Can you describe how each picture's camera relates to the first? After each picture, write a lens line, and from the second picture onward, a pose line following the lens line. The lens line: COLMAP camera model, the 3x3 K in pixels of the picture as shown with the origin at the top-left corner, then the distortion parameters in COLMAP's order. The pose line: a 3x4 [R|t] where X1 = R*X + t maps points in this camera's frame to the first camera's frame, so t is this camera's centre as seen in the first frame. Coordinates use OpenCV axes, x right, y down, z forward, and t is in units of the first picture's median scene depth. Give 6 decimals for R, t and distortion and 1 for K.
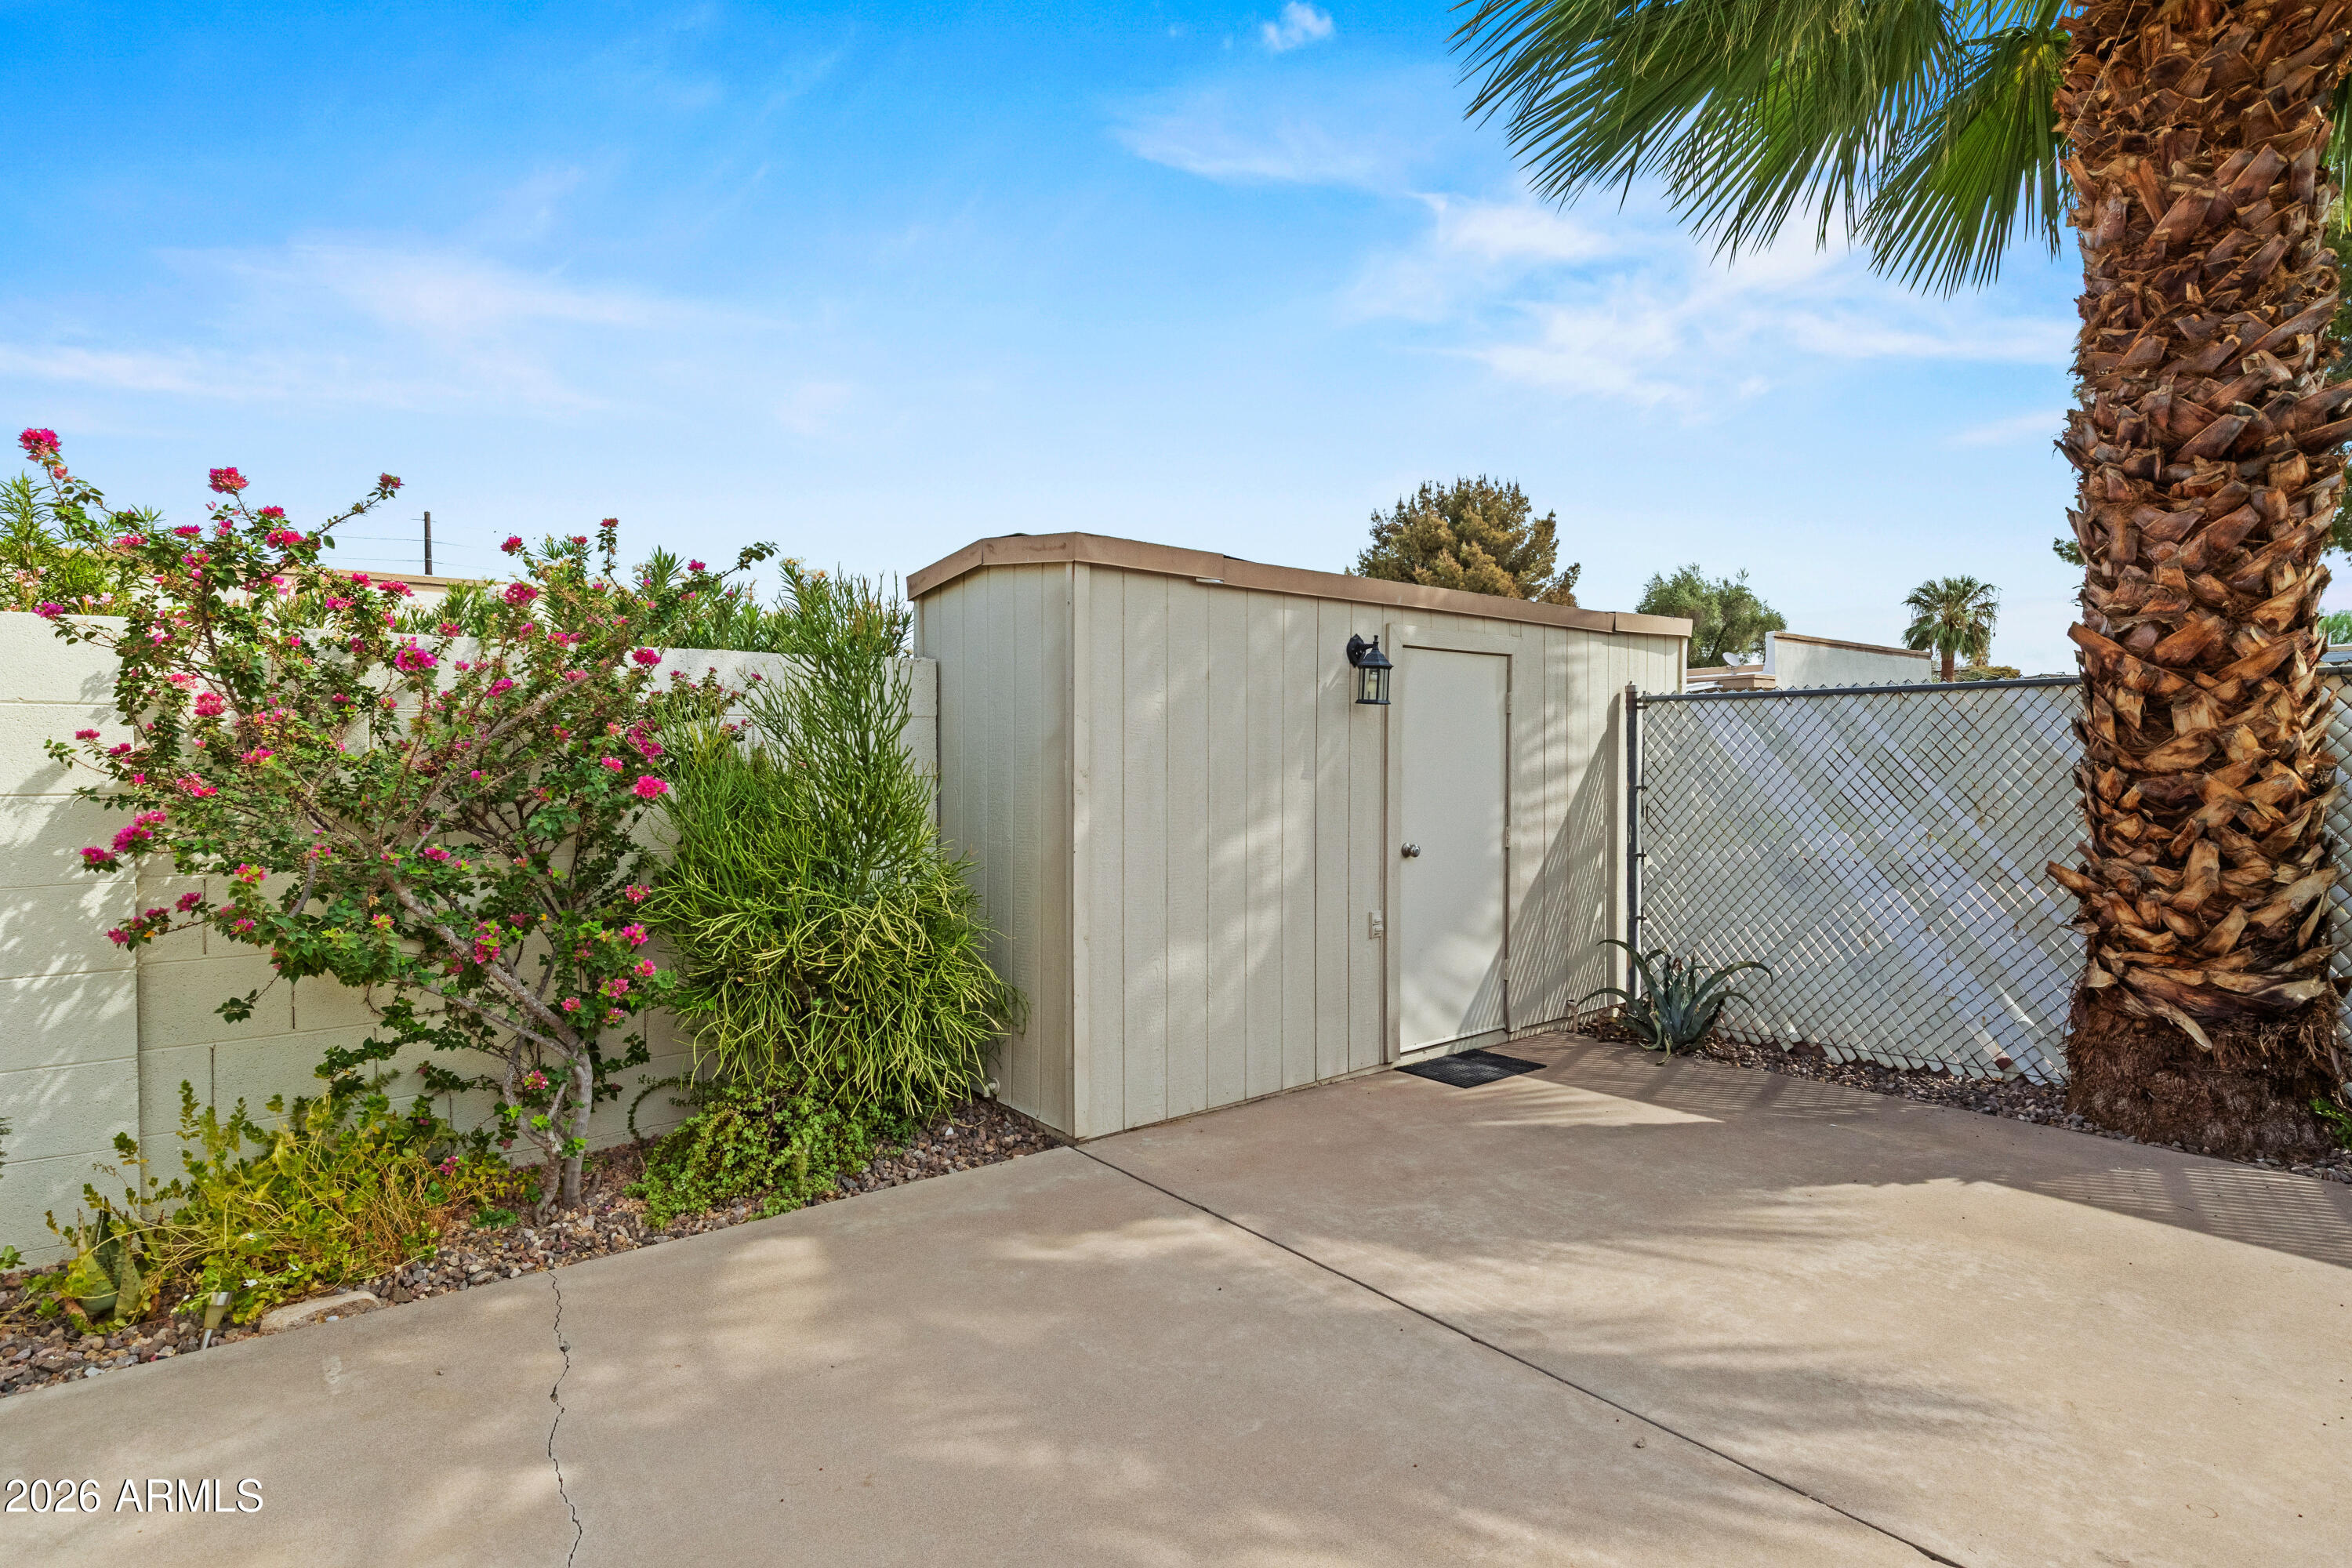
lens RADIAL K [[1199.8, 0, 1181.1], [0, 1199.8, 774.9], [0, 0, 1]] dist [-0.009127, 0.000456]
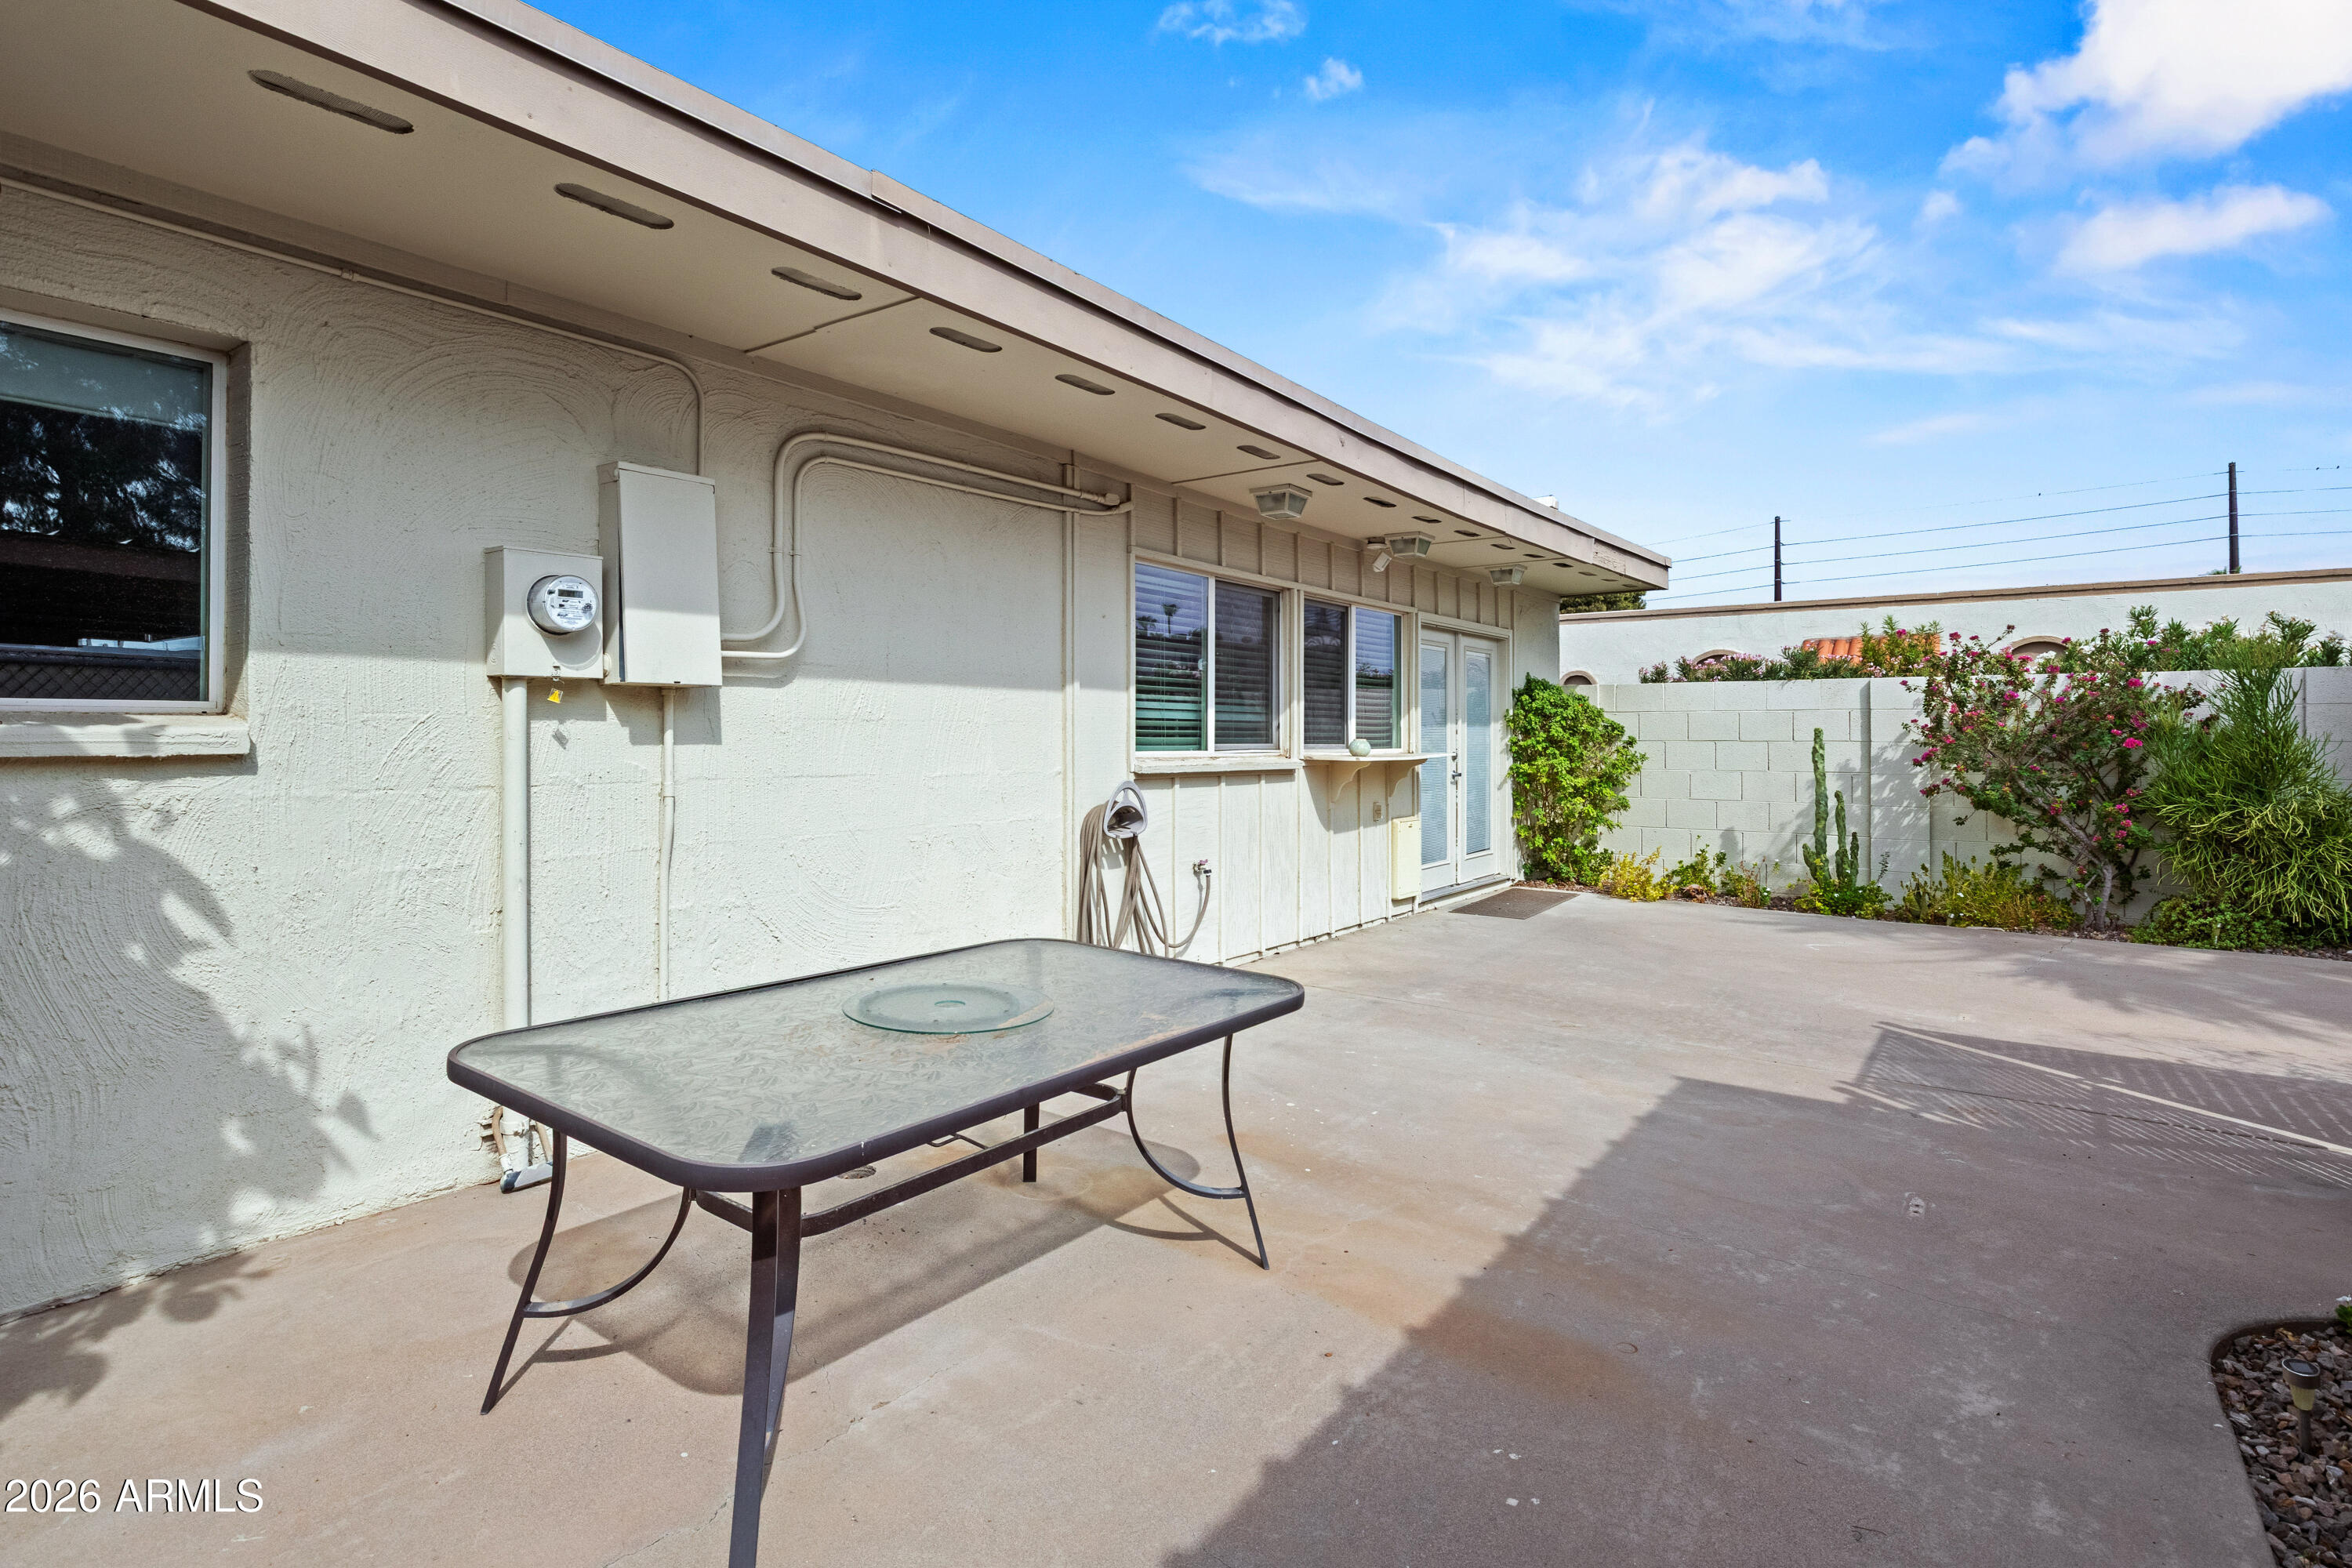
lens RADIAL K [[1199.8, 0, 1218.0], [0, 1199.8, 734.1], [0, 0, 1]] dist [-0.009127, 0.000456]
pose [[0.282023, 0.000478, -0.959407, 1.258124], [-0.015778, 0.999867, -0.004140, 0.033328], [0.959278, 0.016305, 0.281993, -1.305056]]
